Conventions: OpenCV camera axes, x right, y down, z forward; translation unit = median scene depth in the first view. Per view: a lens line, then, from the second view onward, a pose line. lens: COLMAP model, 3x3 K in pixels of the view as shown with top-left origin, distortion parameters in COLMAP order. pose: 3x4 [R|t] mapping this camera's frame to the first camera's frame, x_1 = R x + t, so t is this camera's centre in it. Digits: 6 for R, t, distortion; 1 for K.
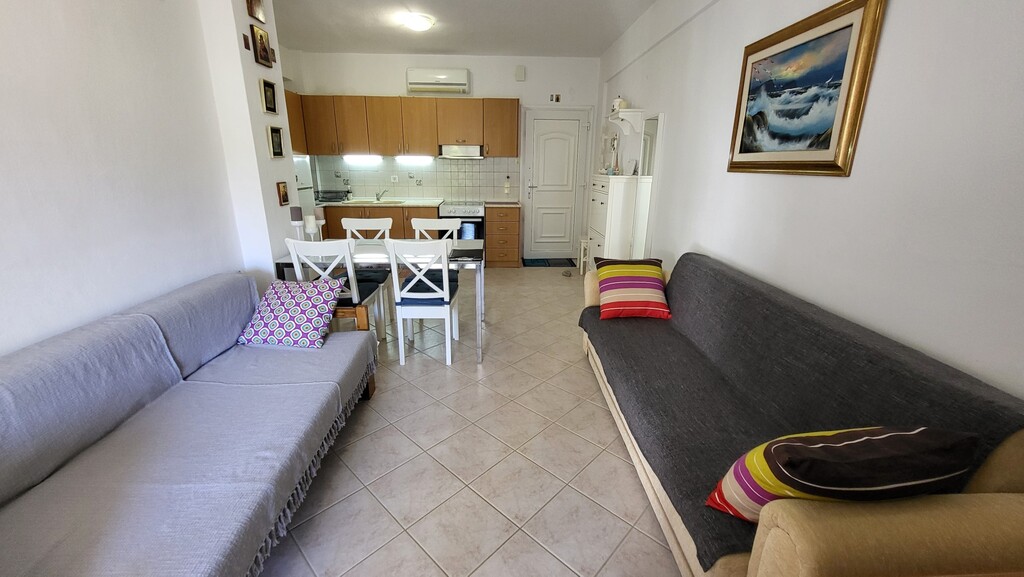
lens RADIAL K [[405.4, 0, 508.1], [0, 405.4, 283.0], [0, 0, 1]] dist [-0.001020, 0.000147]
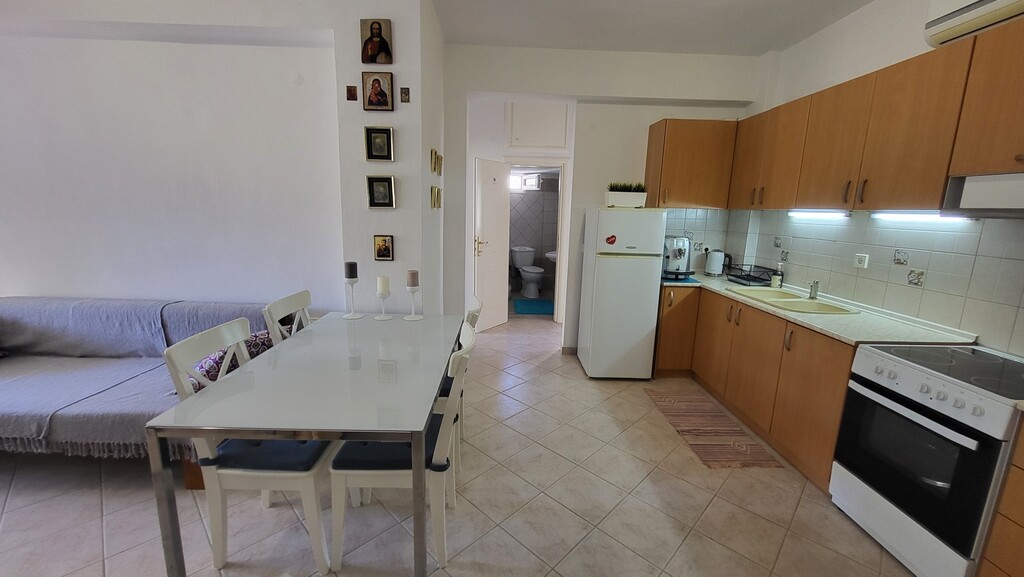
lens RADIAL K [[405.4, 0, 508.1], [0, 405.4, 283.0], [0, 0, 1]] dist [-0.001020, 0.000147]
pose [[-0.021922, 0.169972, -0.985205, 0.175289], [-0.306055, 0.936990, 0.168464, -0.201659], [0.951761, 0.305220, 0.031480, 0.664030]]
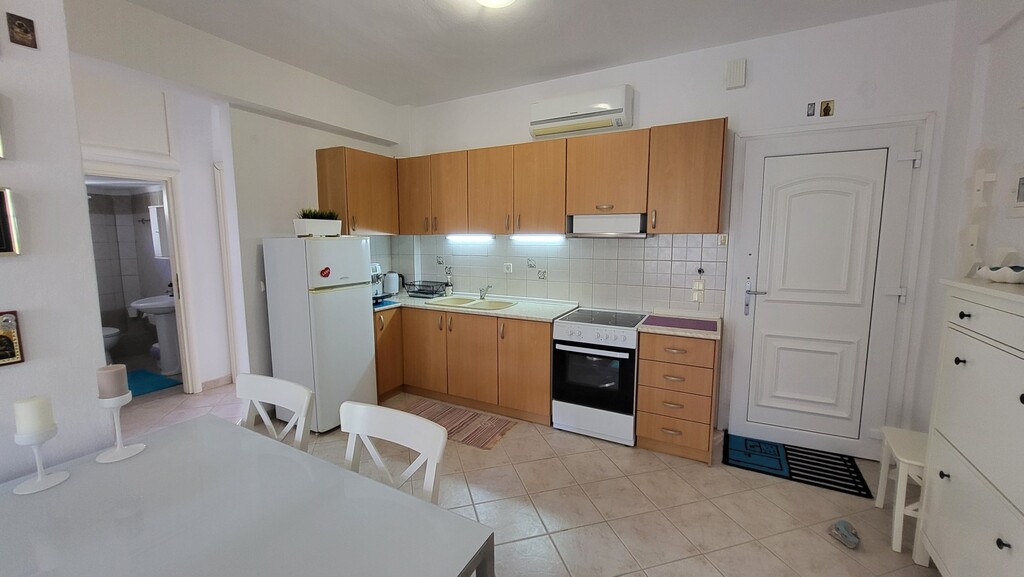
lens RADIAL K [[405.4, 0, 508.1], [0, 405.4, 283.0], [0, 0, 1]] dist [-0.001020, 0.000147]
pose [[0.859451, 0.047571, -0.508999, 0.055853], [-0.133136, 0.982132, -0.133010, -0.154681], [0.493577, 0.182082, 0.850428, 0.475220]]
